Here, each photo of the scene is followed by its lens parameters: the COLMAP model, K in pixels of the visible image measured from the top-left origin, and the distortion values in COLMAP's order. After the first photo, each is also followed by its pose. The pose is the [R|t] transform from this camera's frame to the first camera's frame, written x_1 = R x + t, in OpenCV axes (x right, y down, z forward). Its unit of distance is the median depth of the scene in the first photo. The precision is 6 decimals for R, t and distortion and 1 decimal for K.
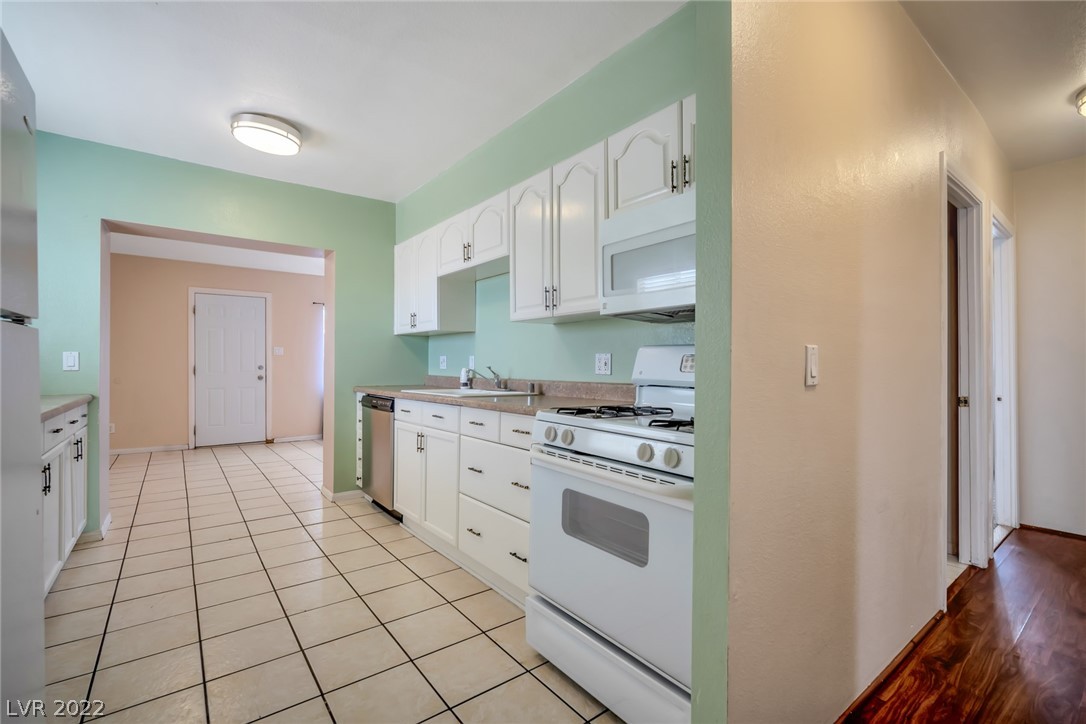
lens RADIAL K [[481.3, 0, 543.0], [0, 481.3, 362.0], [0, 0, 1]] dist [-0.001978, -0.000139]
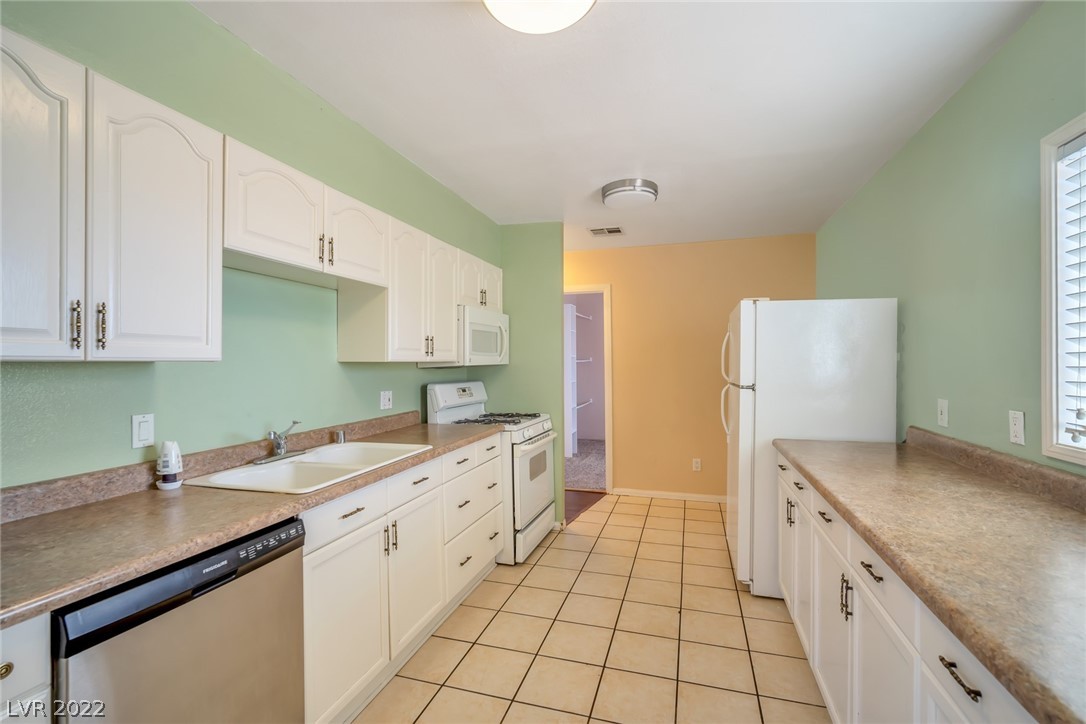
lens RADIAL K [[481.3, 0, 543.0], [0, 481.3, 362.0], [0, 0, 1]] dist [-0.001978, -0.000139]
pose [[-0.583871, 0.005837, 0.811825, -1.021920], [0.005665, 0.999979, -0.003116, -0.080782], [-0.811827, 0.002779, -0.583892, 1.351596]]
